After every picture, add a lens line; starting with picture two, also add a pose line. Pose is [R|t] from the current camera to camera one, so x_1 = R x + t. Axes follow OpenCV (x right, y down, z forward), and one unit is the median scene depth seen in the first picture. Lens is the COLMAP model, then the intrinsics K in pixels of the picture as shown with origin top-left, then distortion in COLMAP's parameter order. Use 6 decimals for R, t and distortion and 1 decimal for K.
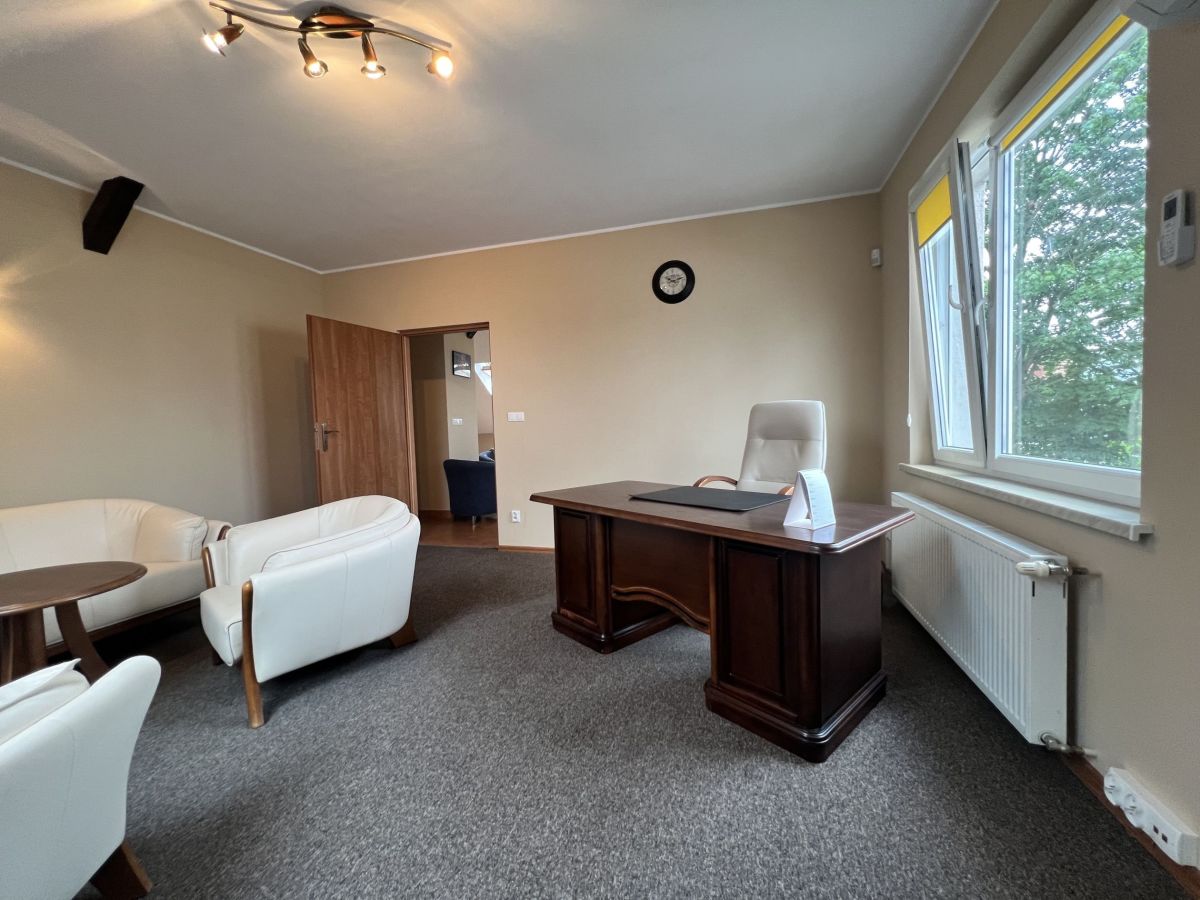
lens RADIAL K [[478.7, 0, 595.0], [0, 478.7, 444.9], [0, 0, 1]] dist [-0.002578, -0.000239]
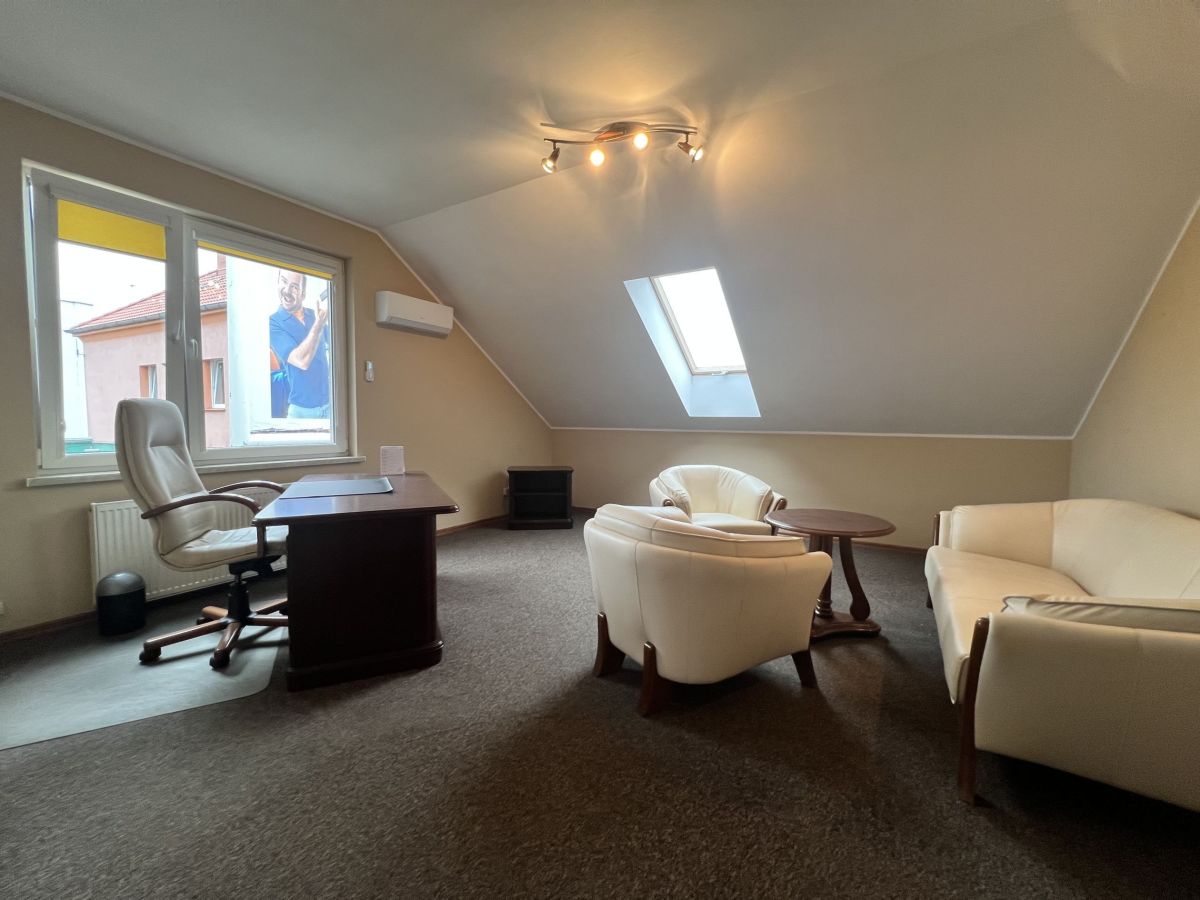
lens RADIAL K [[478.7, 0, 595.0], [0, 478.7, 444.9], [0, 0, 1]] dist [-0.002578, -0.000239]
pose [[-0.961772, 0.013666, 0.273511, -0.567362], [0.038414, 0.995612, 0.085334, -0.058244], [-0.271144, 0.092579, -0.958076, 1.646991]]
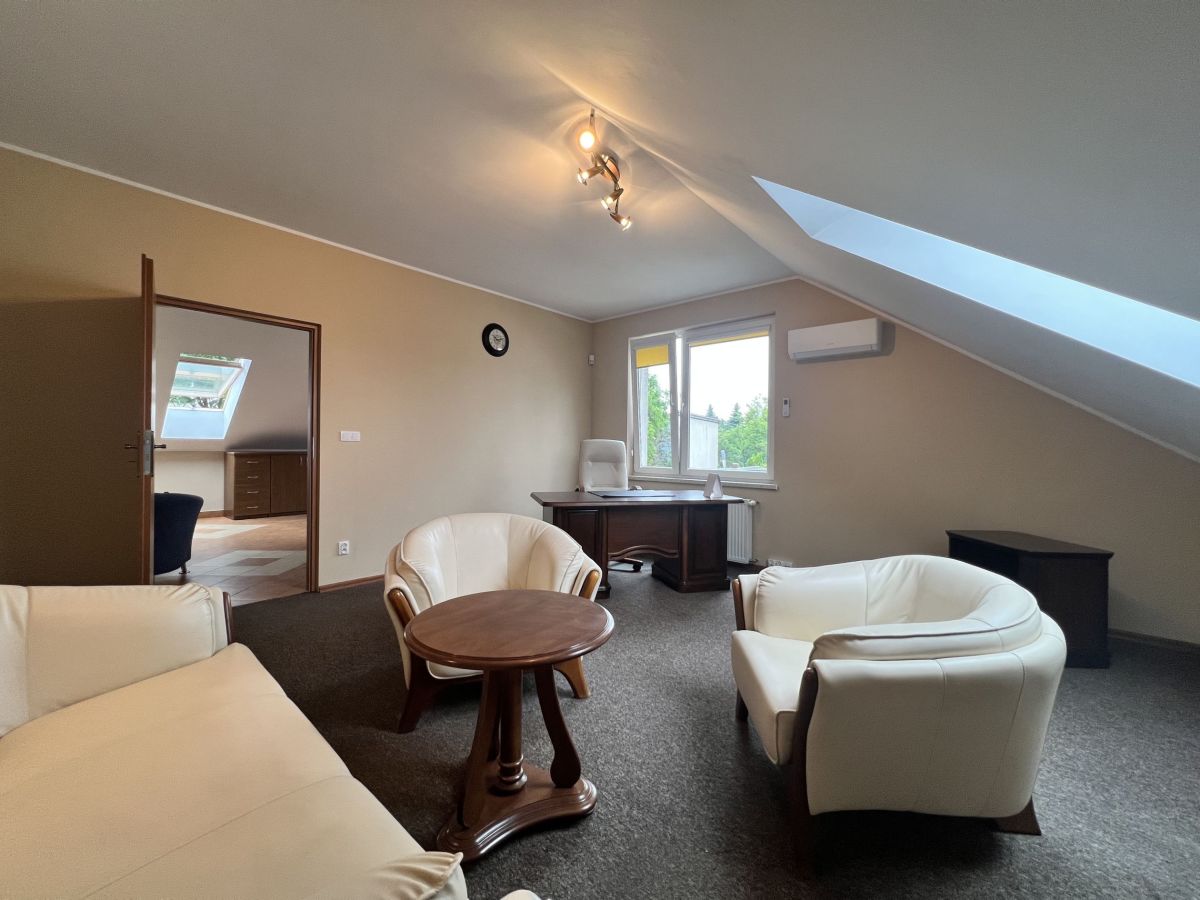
lens RADIAL K [[478.7, 0, 595.0], [0, 478.7, 444.9], [0, 0, 1]] dist [-0.002578, -0.000239]
pose [[0.432204, 0.043237, 0.900739, -1.214035], [0.011604, 0.998501, -0.053498, 0.018147], [-0.901701, 0.033574, 0.431054, 0.299387]]
